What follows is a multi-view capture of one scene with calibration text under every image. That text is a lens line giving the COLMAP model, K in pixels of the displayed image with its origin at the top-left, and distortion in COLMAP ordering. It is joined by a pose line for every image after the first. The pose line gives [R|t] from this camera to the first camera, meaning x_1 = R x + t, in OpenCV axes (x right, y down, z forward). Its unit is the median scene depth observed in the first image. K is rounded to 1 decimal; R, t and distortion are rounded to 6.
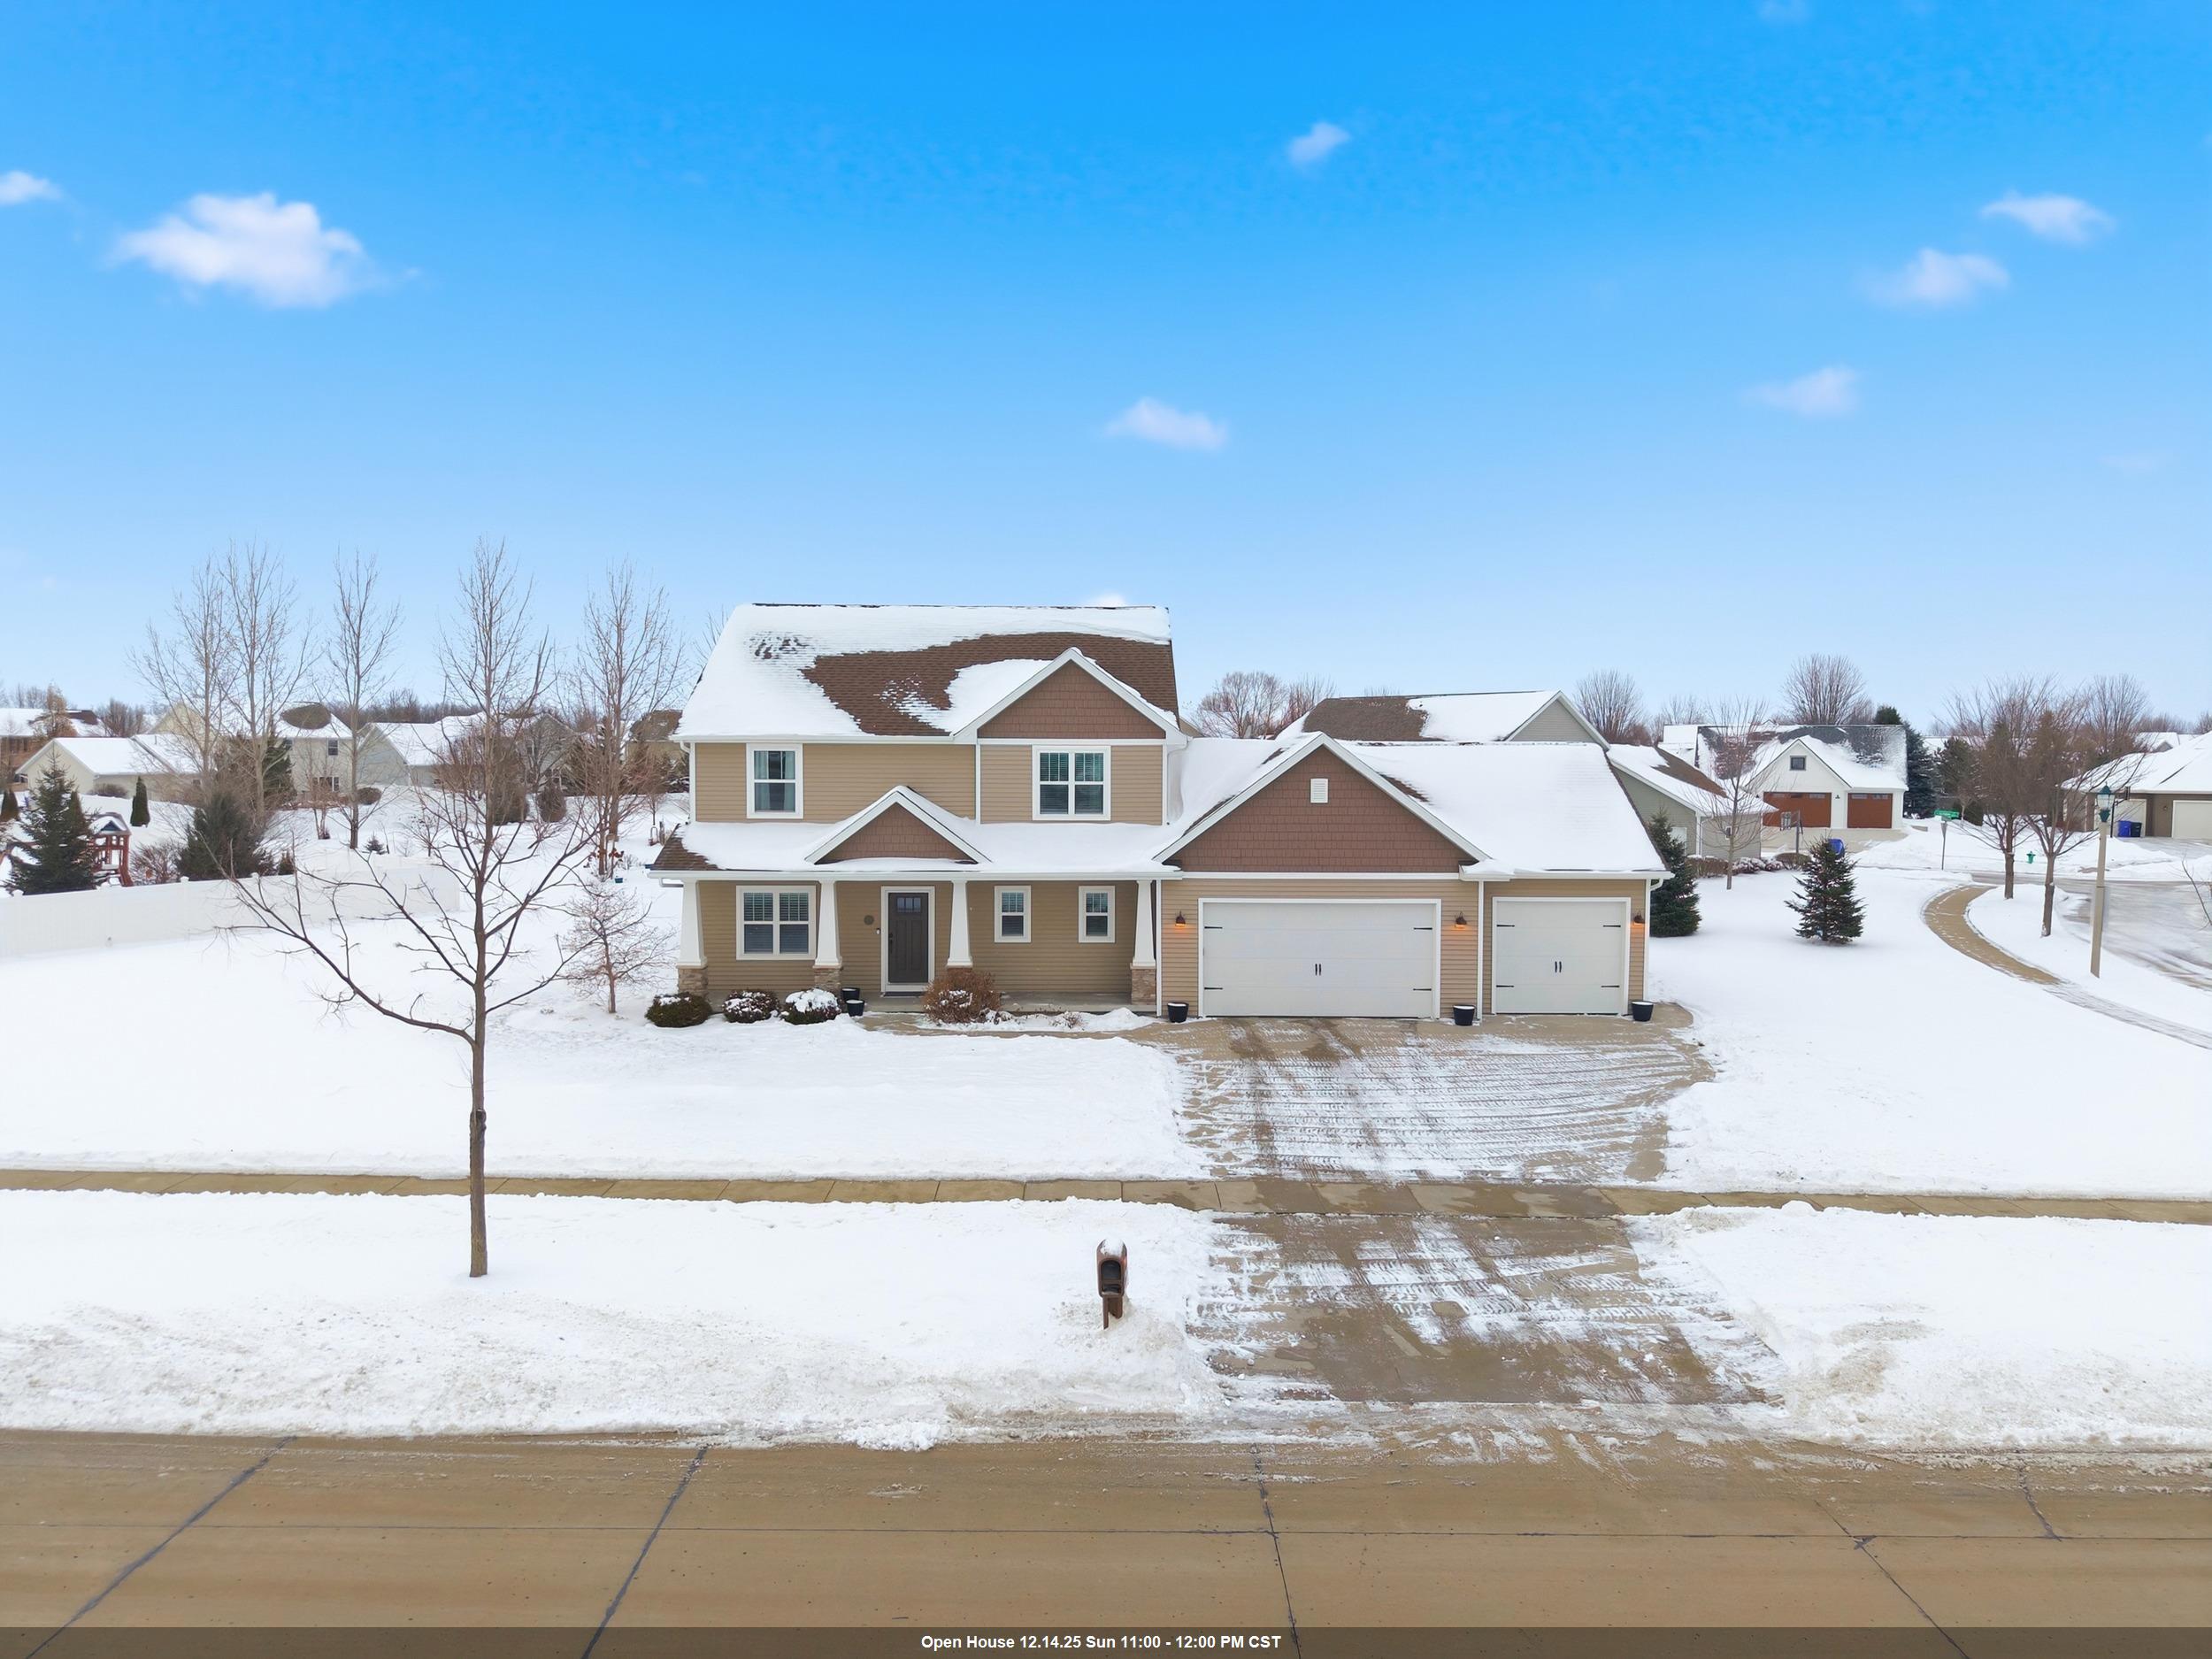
lens RADIAL K [[1483.0, 0, 1098.8], [0, 1483.0, 824.7], [0, 0, 1]] dist [0.006069, 0.000834]
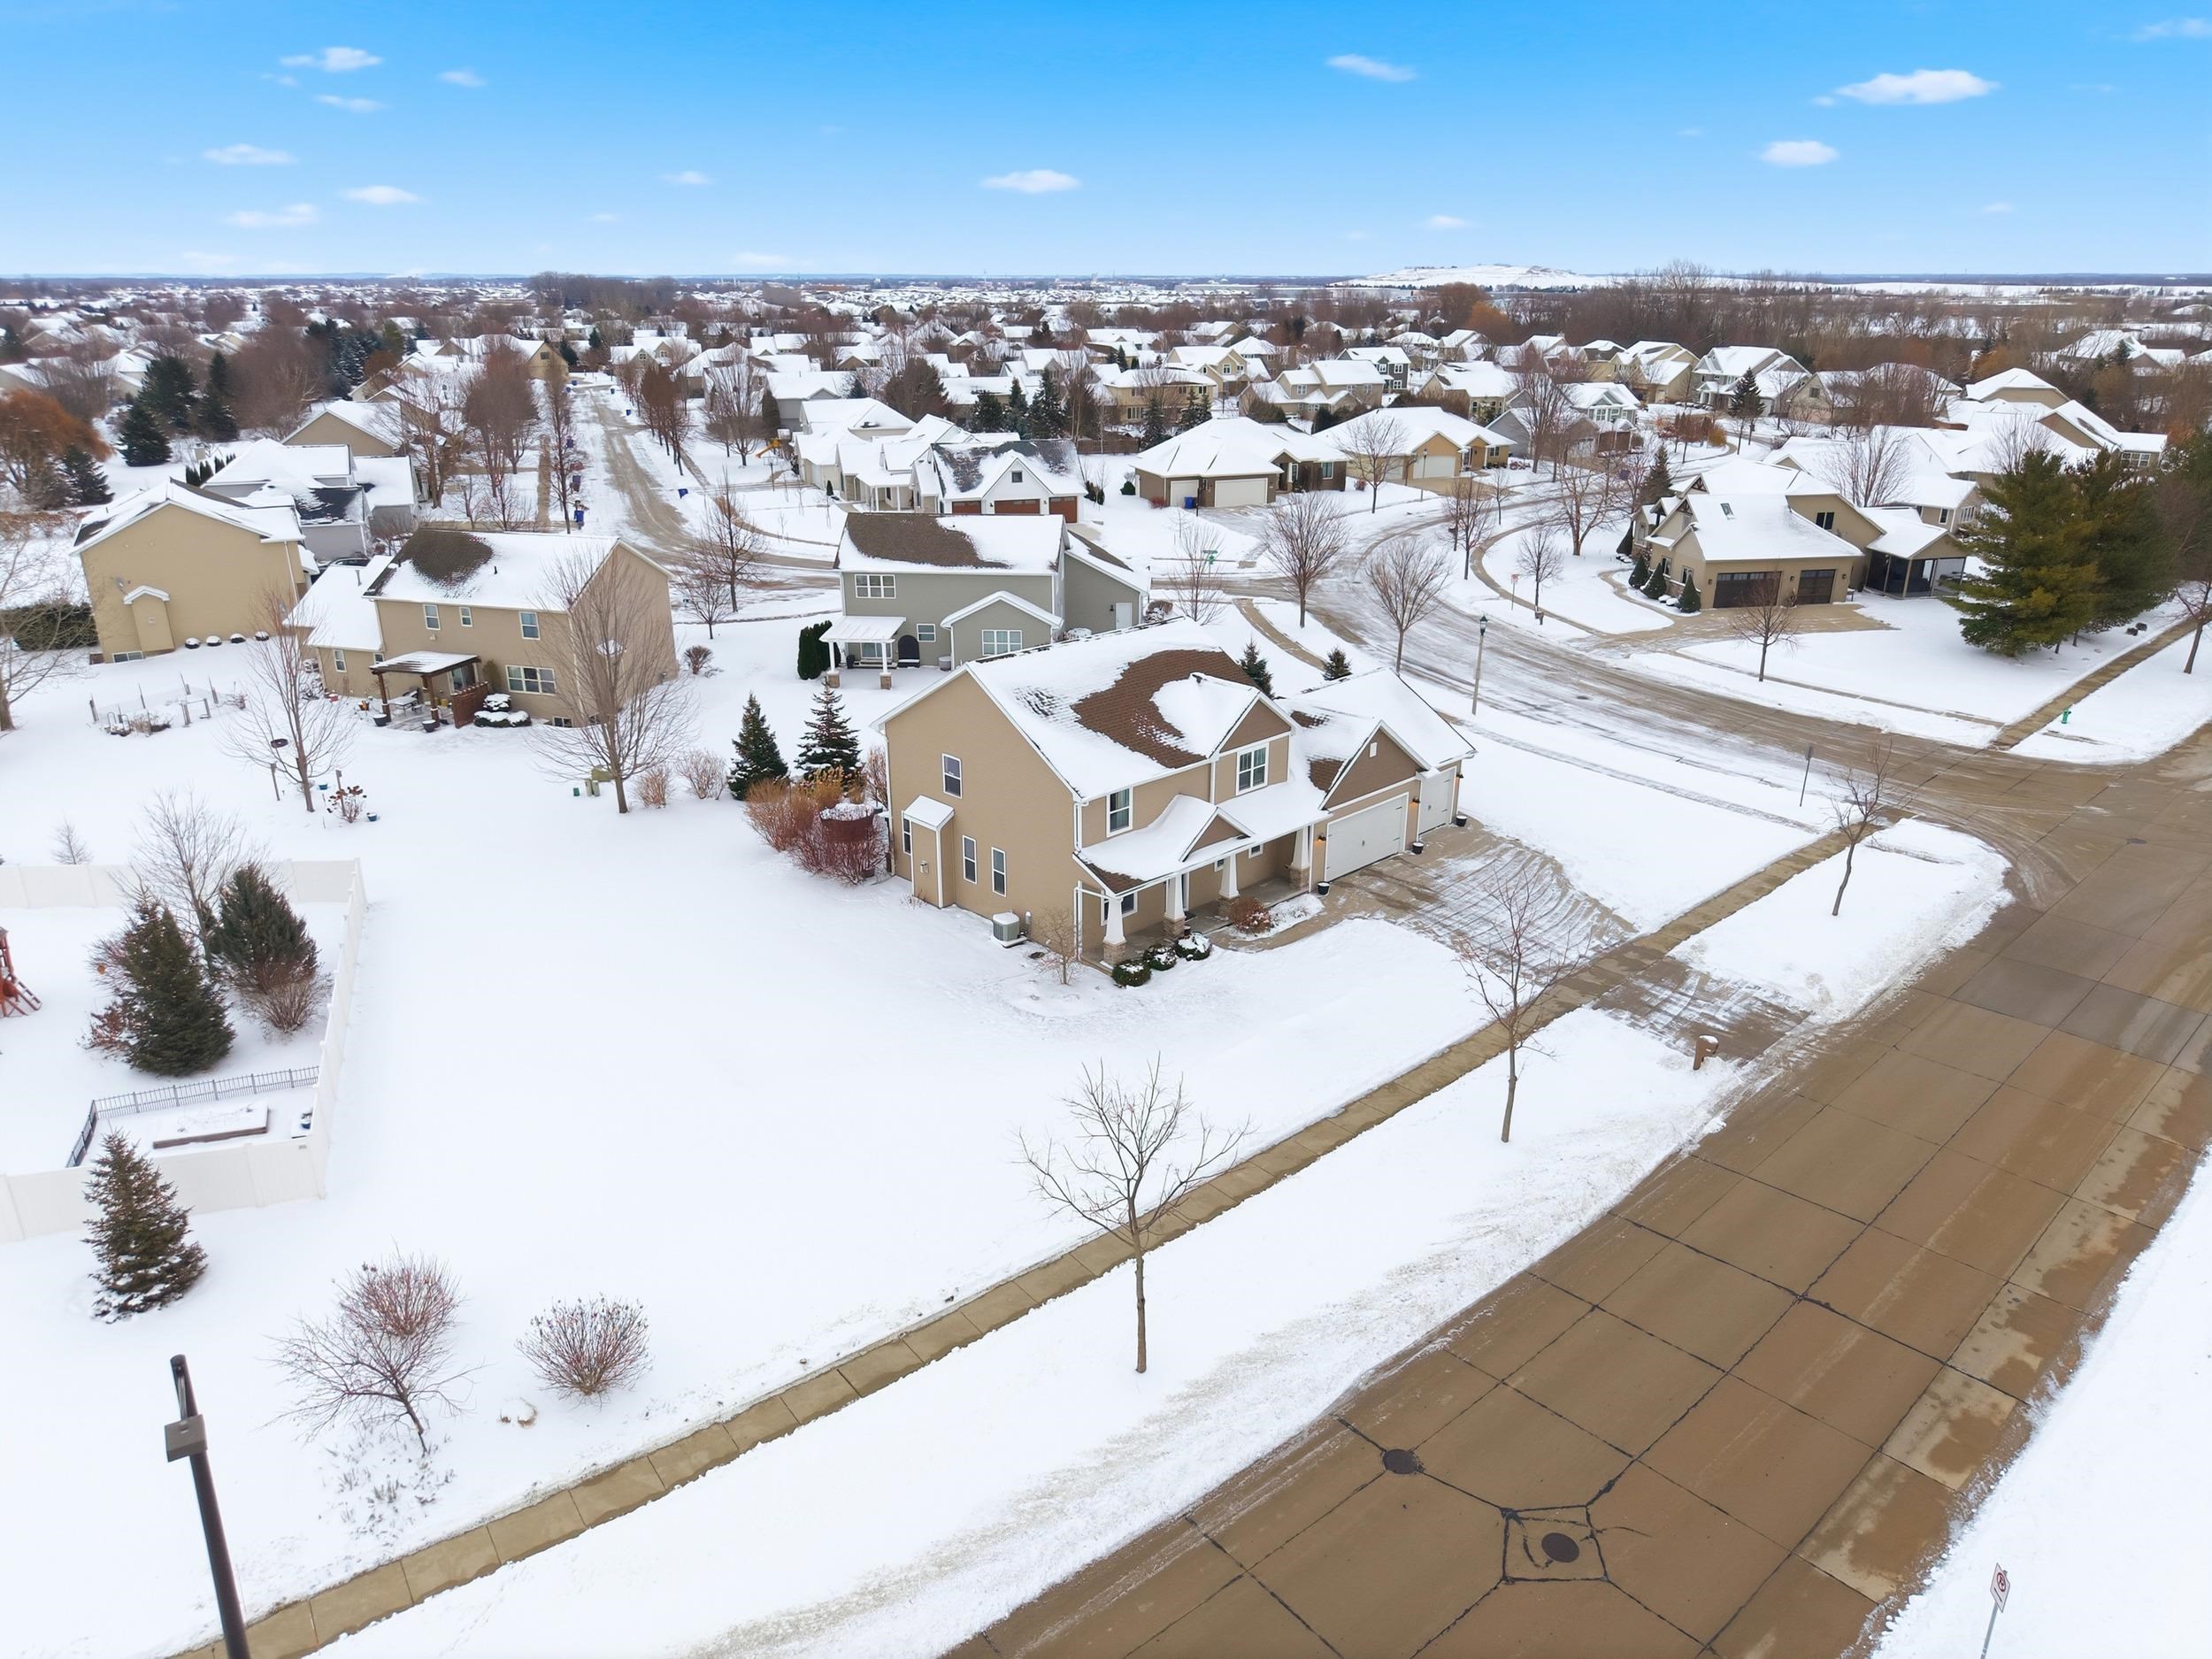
lens RADIAL K [[1483.0, 0, 1098.8], [0, 1483.0, 824.7], [0, 0, 1]] dist [0.006069, 0.000834]
pose [[0.722644, -0.245932, 0.645991, -2.173091], [0.042216, 0.948523, 0.313882, -0.878677], [-0.689930, -0.199554, 0.695826, -0.053756]]
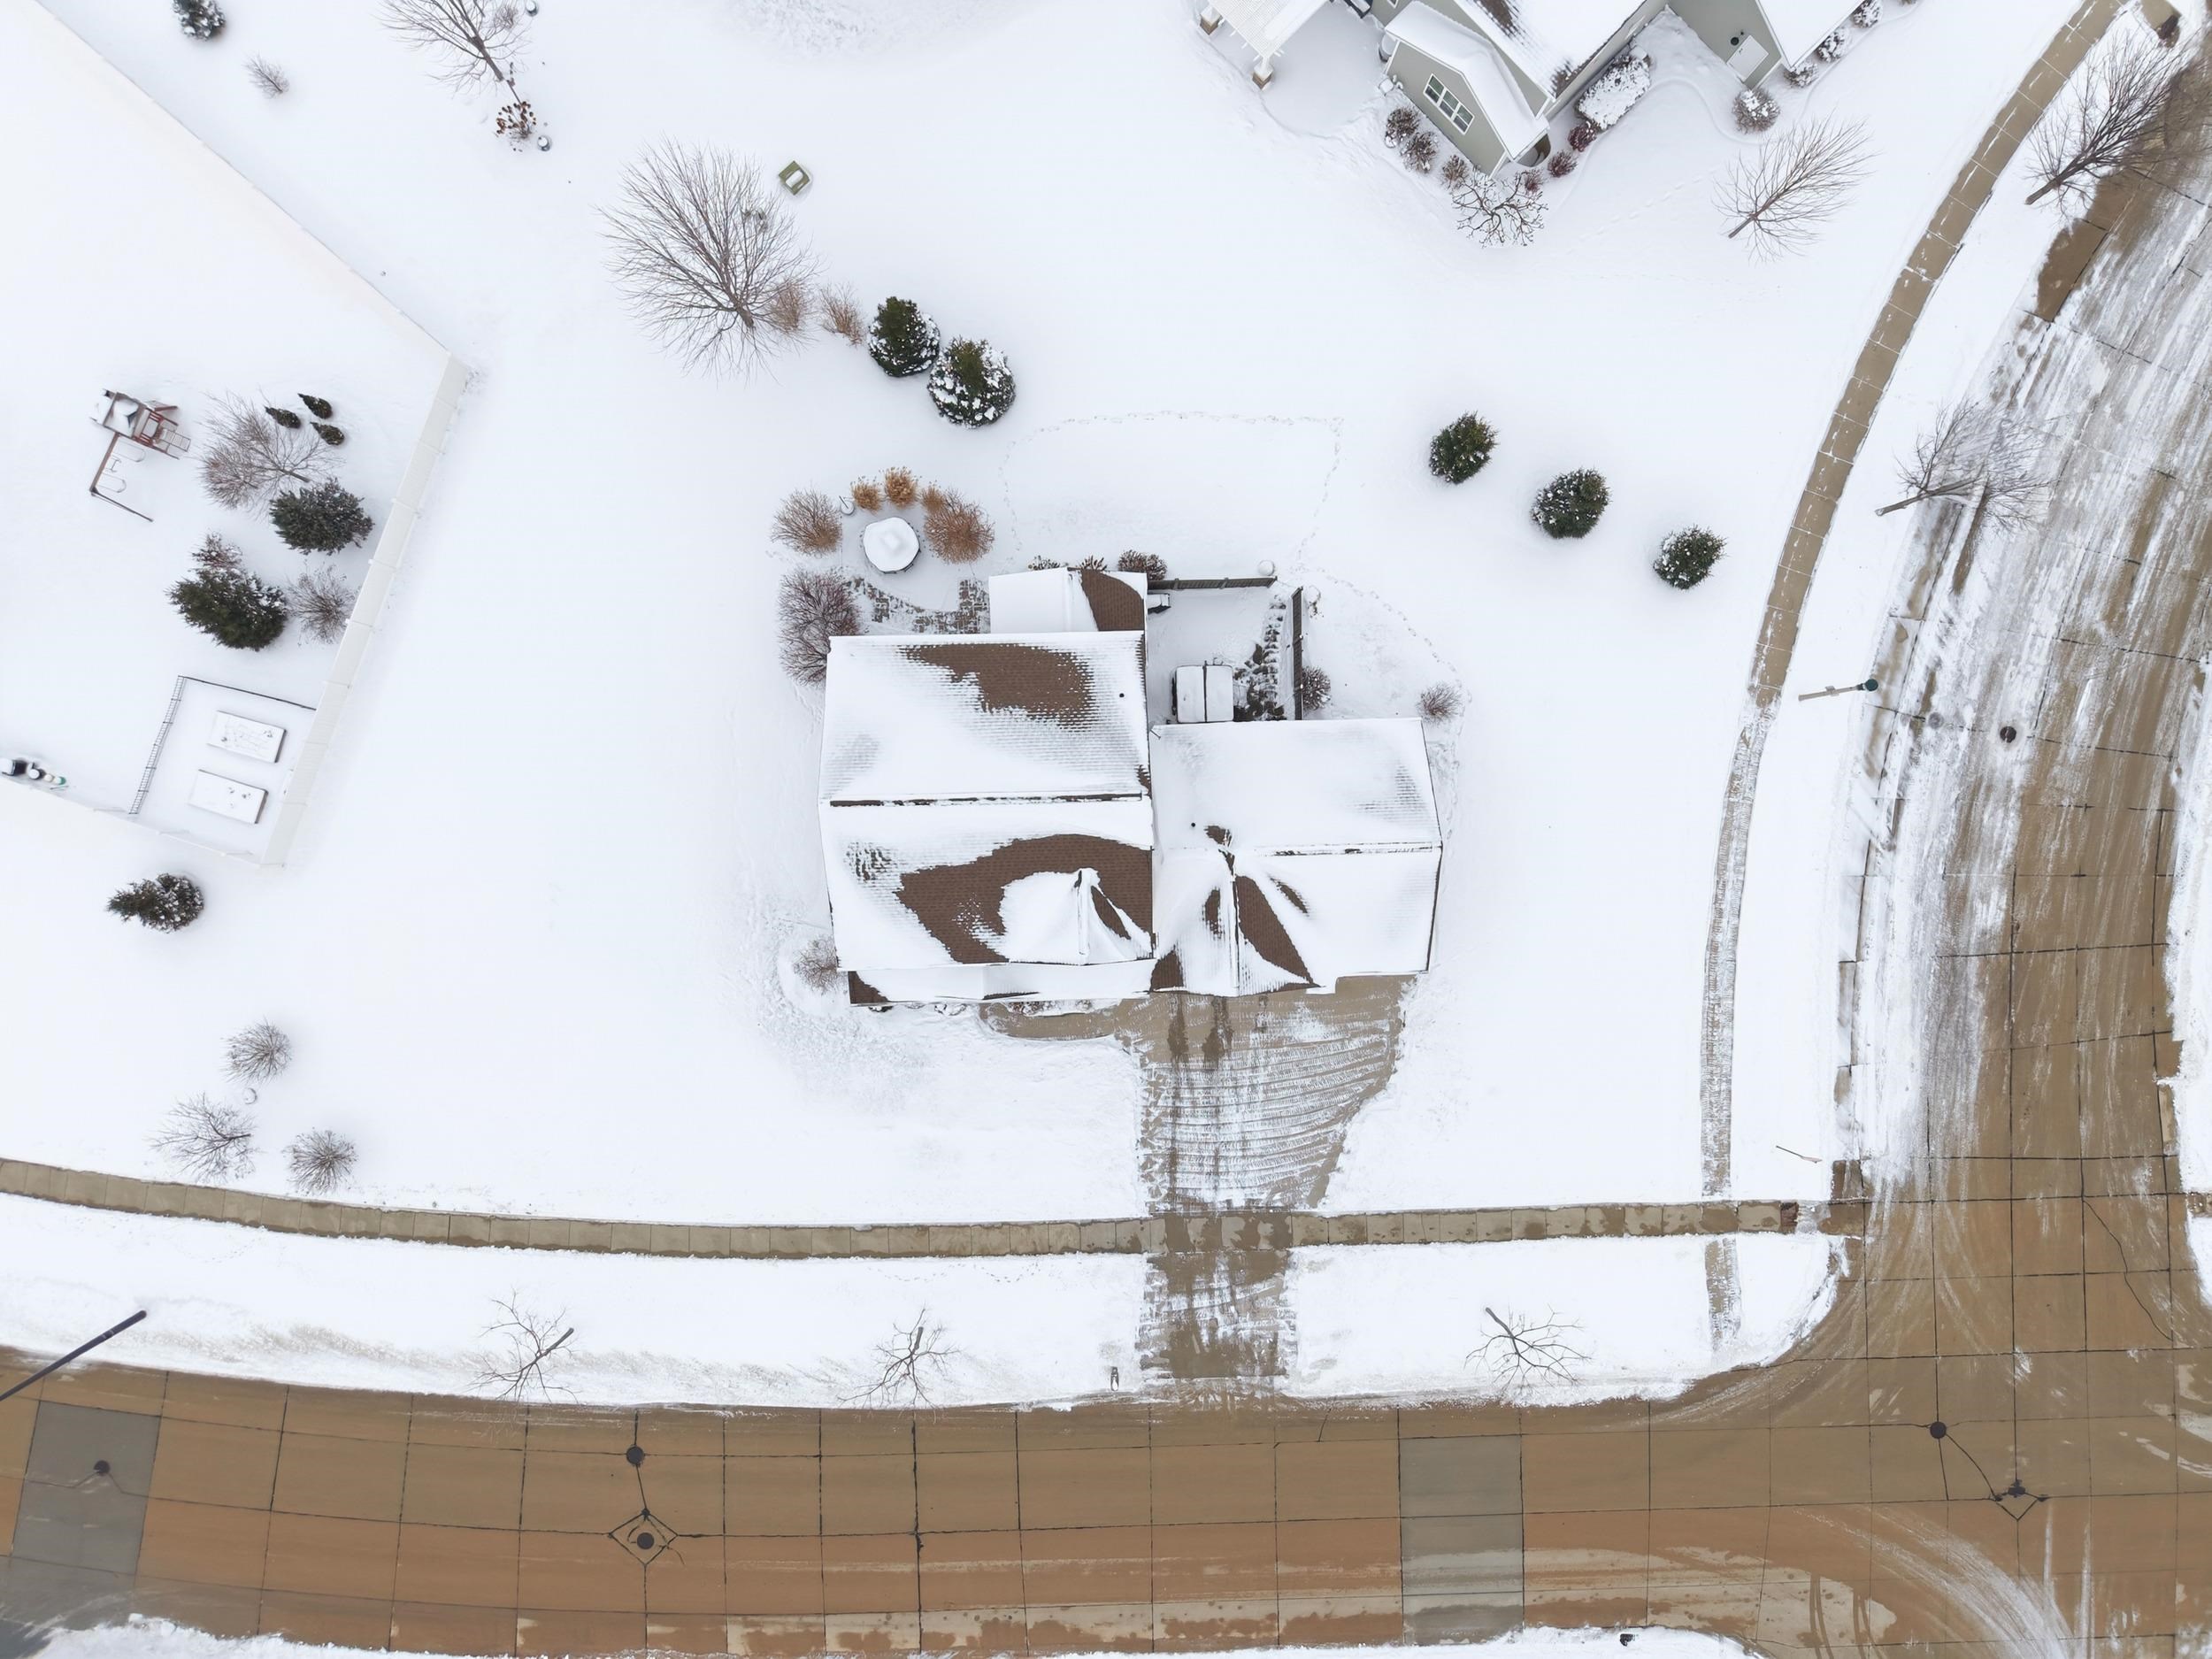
lens RADIAL K [[1521.4, 0, 1091.0], [0, 1521.4, 828.2], [0, 0, 1]] dist [0.004646, 0.000002]
pose [[0.999631, -0.026360, 0.006611, -0.033878], [-0.005187, 0.053722, 0.998542, -3.064282], [-0.026677, -0.998208, 0.053565, 1.879920]]
